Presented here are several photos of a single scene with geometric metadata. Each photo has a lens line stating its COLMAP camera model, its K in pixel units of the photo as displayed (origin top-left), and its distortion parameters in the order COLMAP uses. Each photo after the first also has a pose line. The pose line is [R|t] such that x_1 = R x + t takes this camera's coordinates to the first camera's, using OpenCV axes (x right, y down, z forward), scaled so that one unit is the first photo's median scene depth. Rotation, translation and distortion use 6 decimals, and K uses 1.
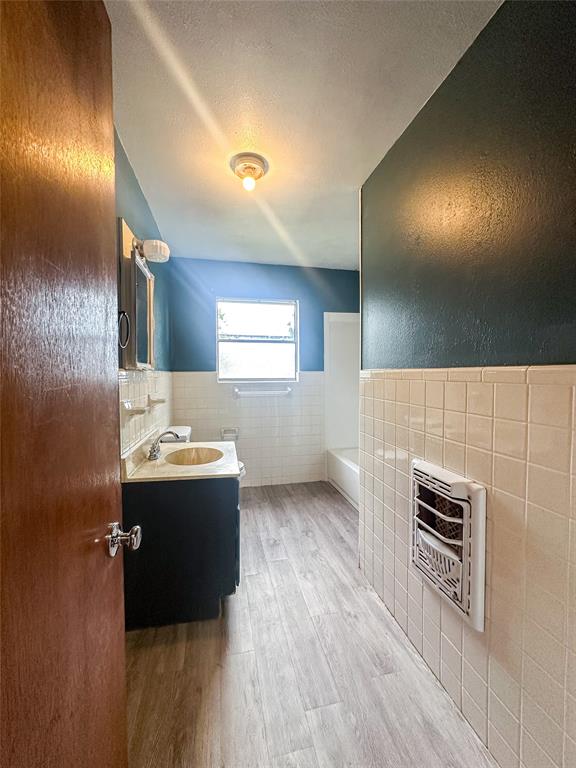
lens RADIAL K [[306.9, 0, 287.1], [0, 306.9, 382.4], [0, 0, 1]] dist [-0.002144, 0.000632]
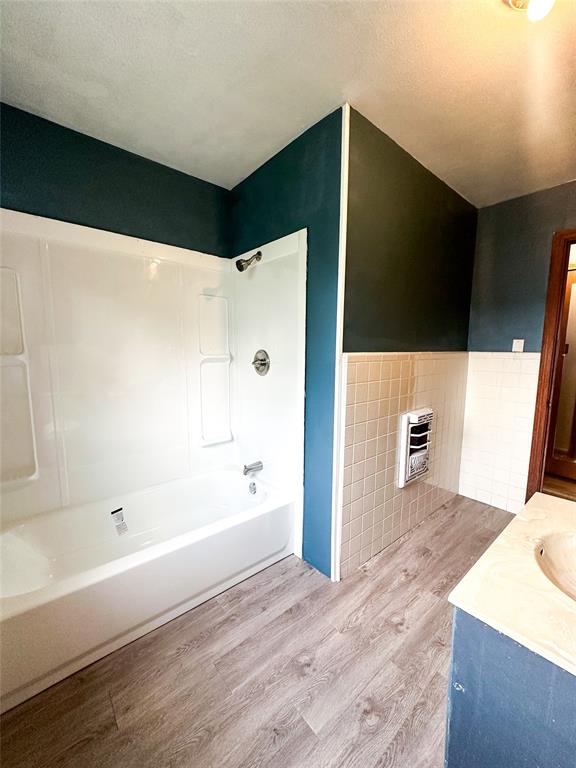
lens RADIAL K [[306.9, 0, 287.3], [0, 306.9, 384.2], [0, 0, 1]] dist [-0.002144, 0.000632]
pose [[-0.467568, -0.104332, 0.877778, -0.335136], [0.018905, 0.991603, 0.127931, -0.053617], [-0.883755, 0.076411, -0.461669, 1.242579]]
